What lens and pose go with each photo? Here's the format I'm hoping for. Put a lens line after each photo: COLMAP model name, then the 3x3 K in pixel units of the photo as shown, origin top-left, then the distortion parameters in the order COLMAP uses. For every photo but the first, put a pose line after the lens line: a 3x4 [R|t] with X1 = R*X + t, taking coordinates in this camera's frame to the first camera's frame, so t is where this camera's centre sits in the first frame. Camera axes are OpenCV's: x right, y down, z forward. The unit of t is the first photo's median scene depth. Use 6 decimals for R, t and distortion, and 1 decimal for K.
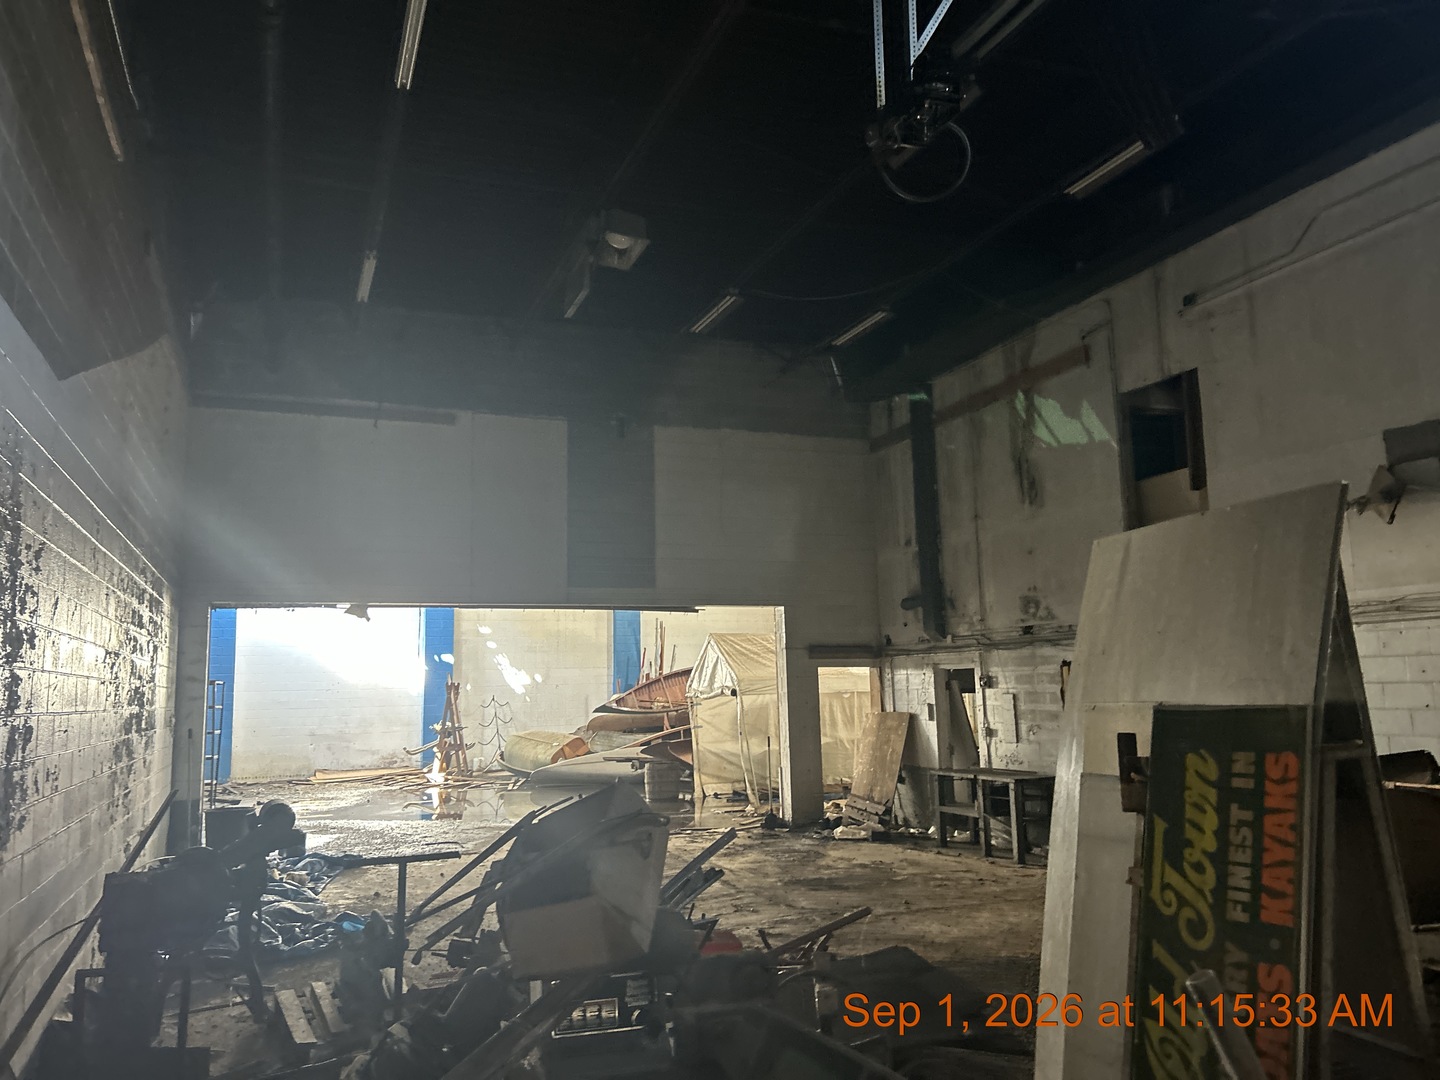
lens RADIAL K [[1093.4, 0, 721.7], [0, 1093.4, 529.6], [0, 0, 1]] dist [0.039390, -0.042296]
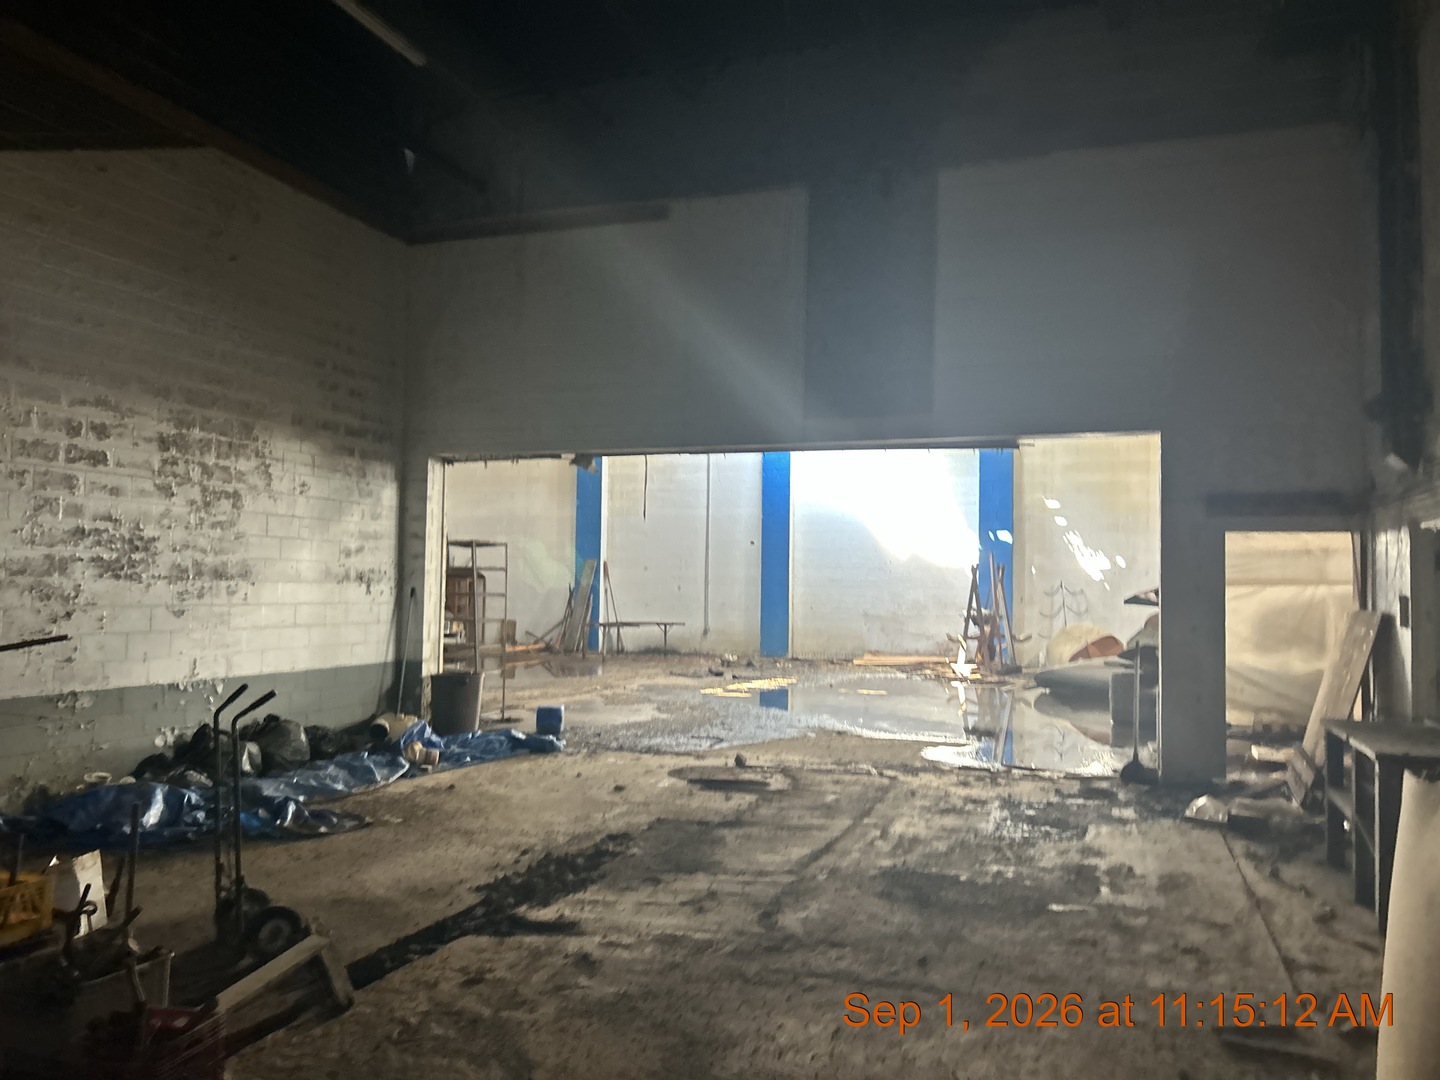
lens RADIAL K [[1093.4, 0, 718.1], [0, 1093.4, 549.6], [0, 0, 1]] dist [0.039390, -0.042296]
pose [[0.751109, 0.010164, -0.660100, 0.160449], [0.065439, 0.993811, 0.089763, 0.037218], [0.656927, -0.110618, 0.745796, 0.216294]]
